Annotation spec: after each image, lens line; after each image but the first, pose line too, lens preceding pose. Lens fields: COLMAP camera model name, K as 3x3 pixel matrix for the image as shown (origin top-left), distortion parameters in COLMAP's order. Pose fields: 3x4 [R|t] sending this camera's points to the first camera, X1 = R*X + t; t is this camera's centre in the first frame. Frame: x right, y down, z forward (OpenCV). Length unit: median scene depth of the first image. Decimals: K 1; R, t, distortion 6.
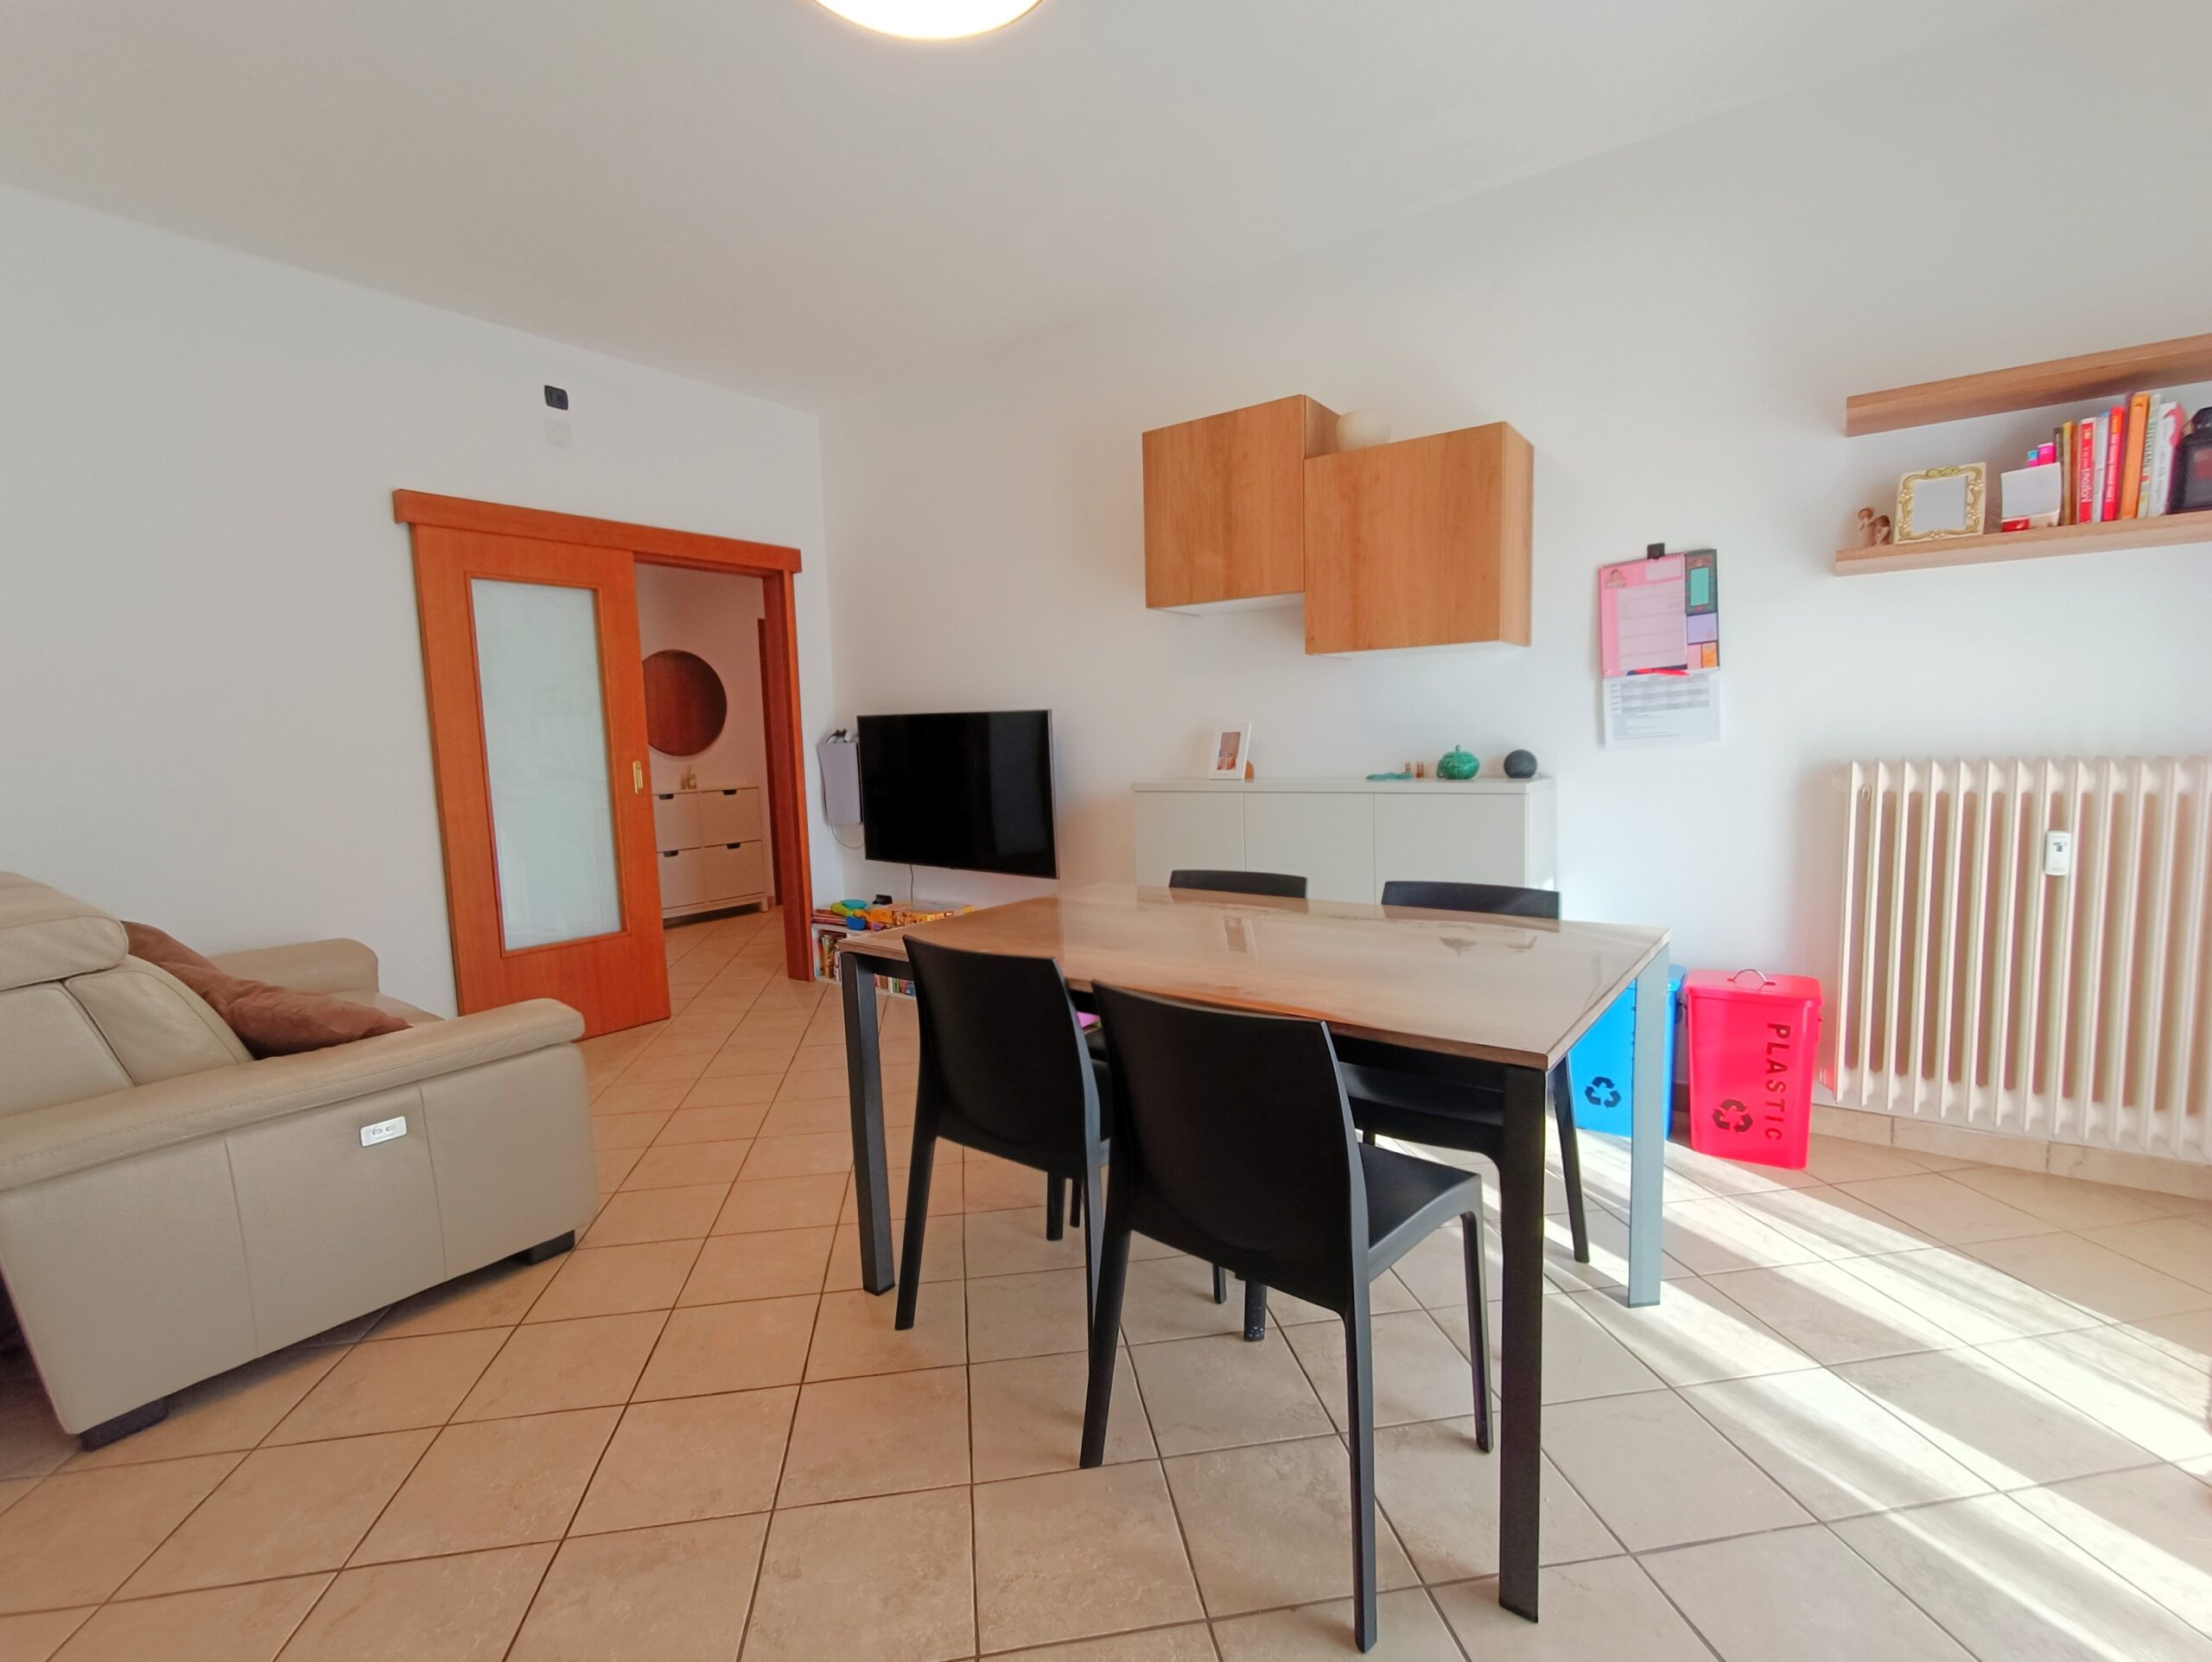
lens RADIAL K [[996.9, 0, 1095.7], [0, 996.9, 841.9], [0, 0, 1]] dist [-0.010820, 0.005594]
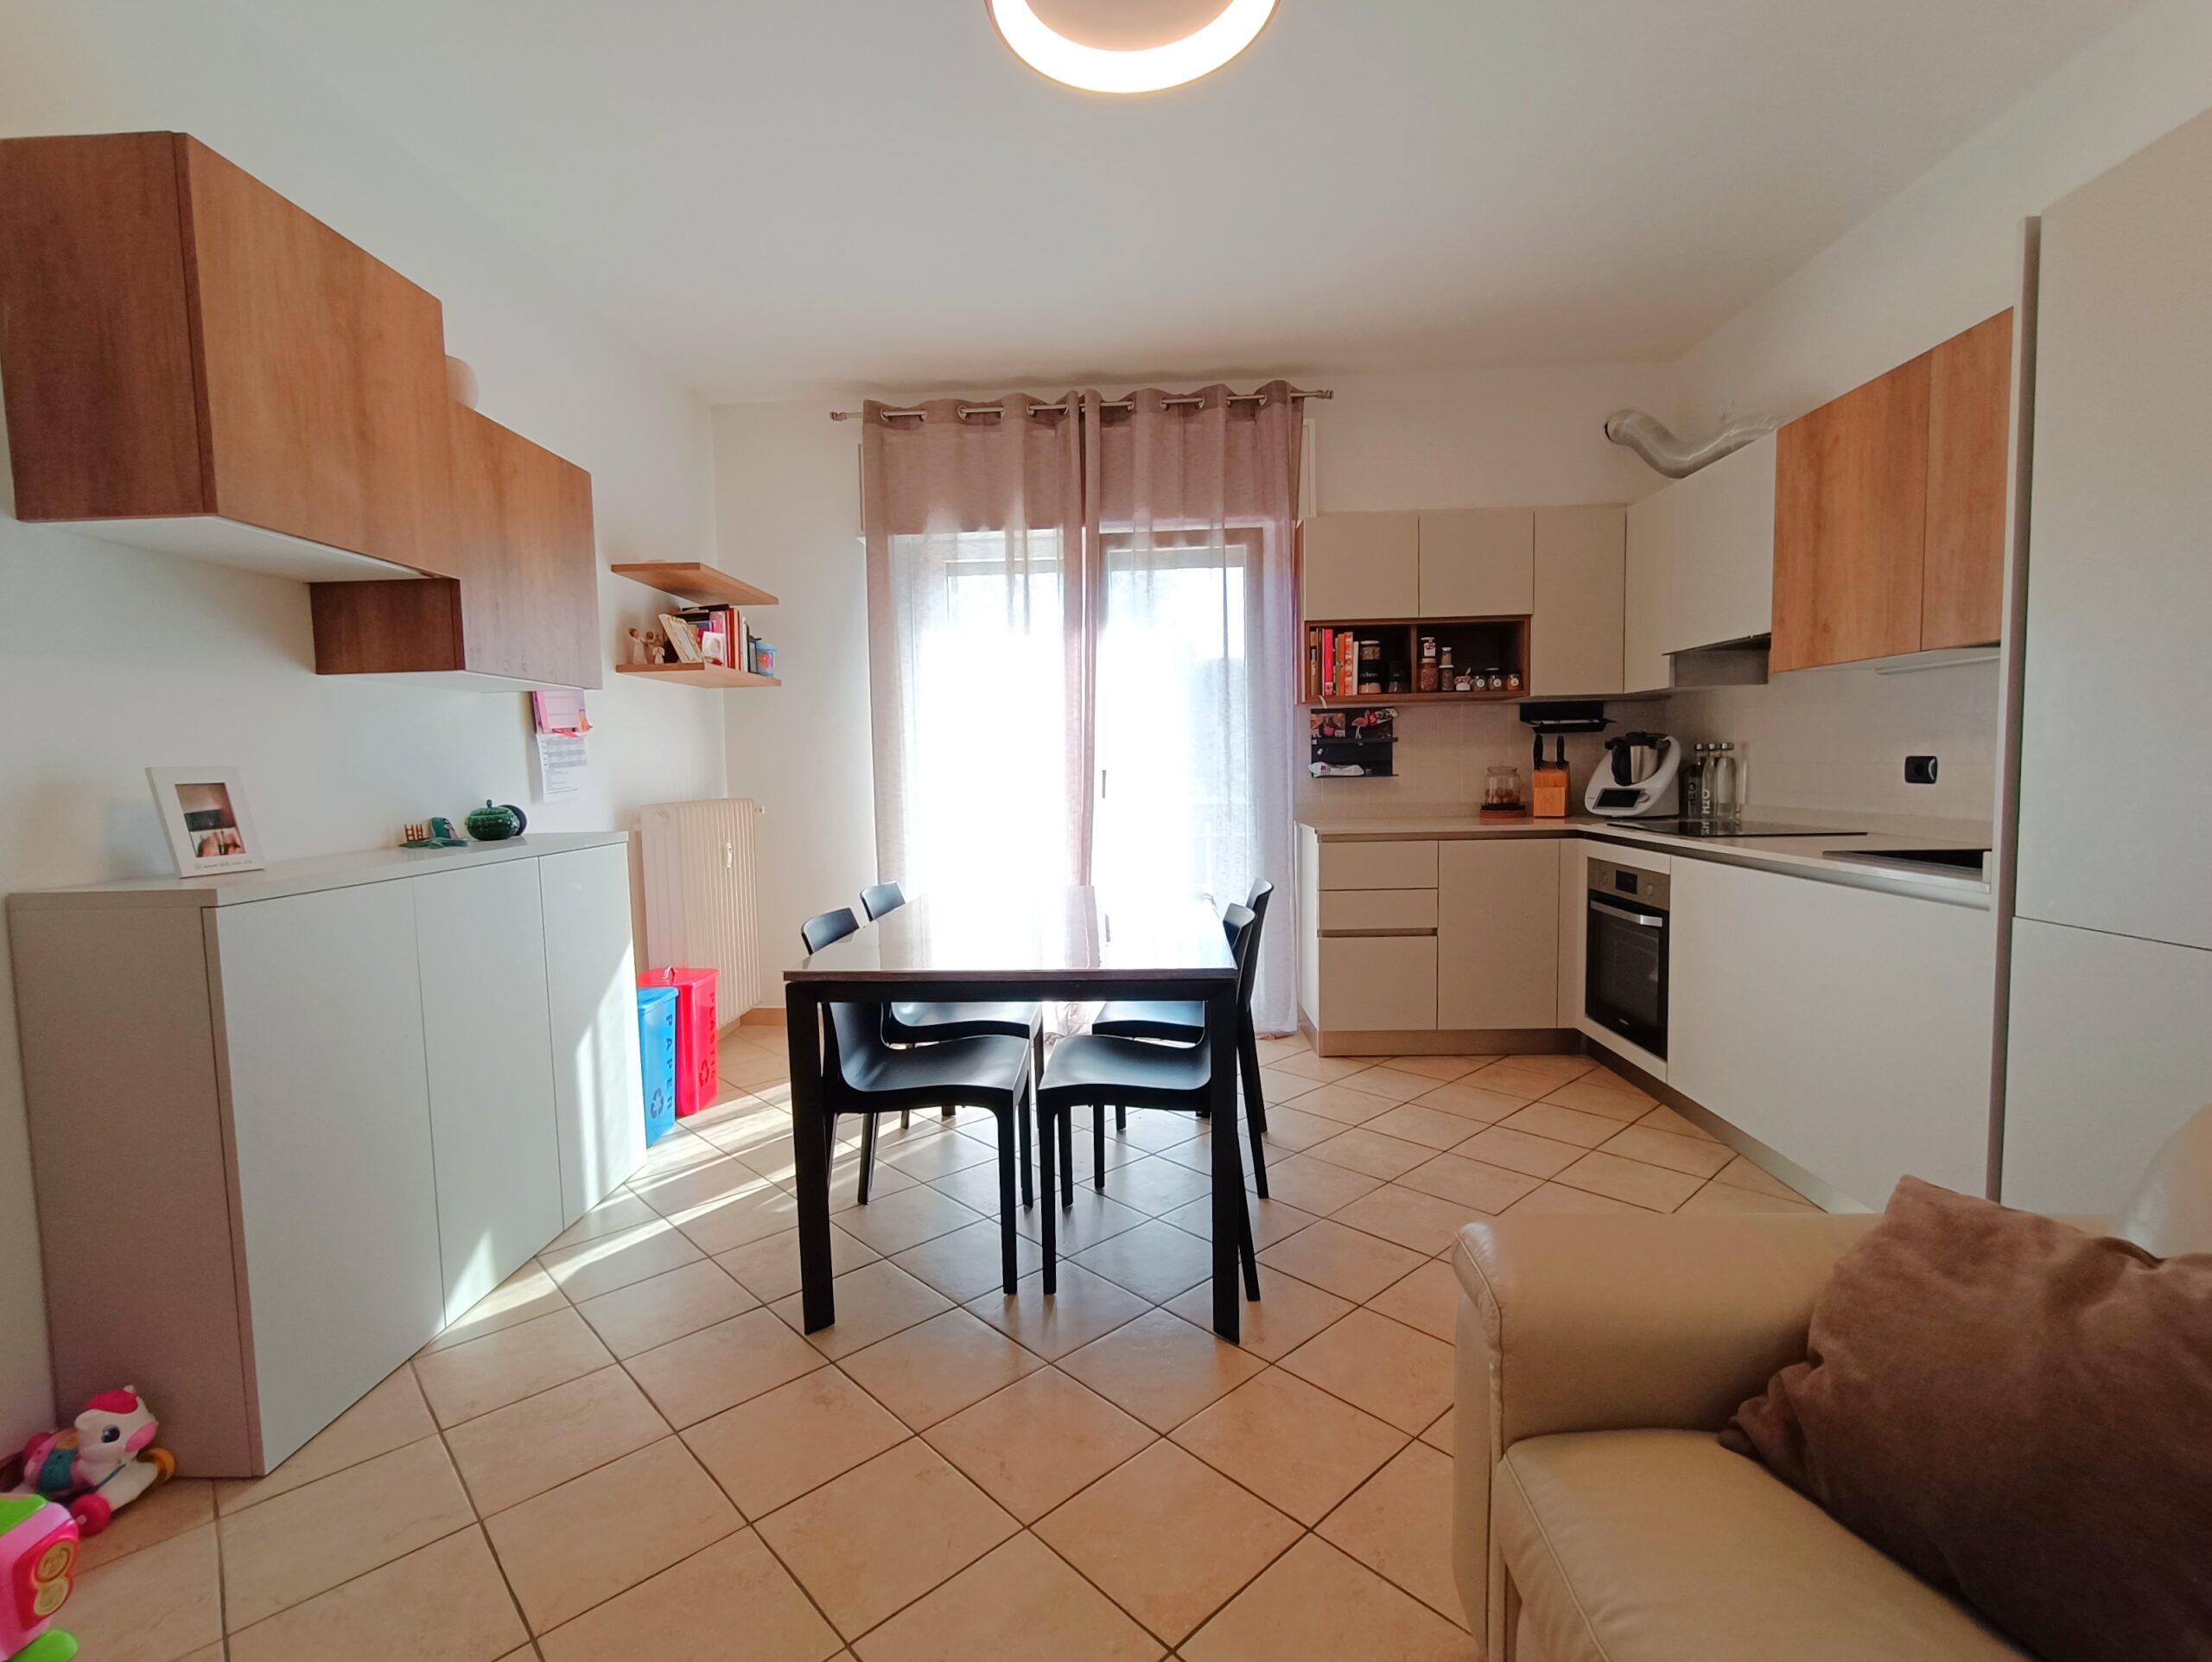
lens RADIAL K [[1032.0, 0, 1098.6], [0, 1032.0, 842.8], [0, 0, 1]] dist [-0.019792, 0.013946]
pose [[-0.557837, -0.019164, 0.829729, -0.646319], [0.128787, 0.985625, 0.109350, -0.090082], [-0.819897, 0.167858, -0.547350, 1.057910]]
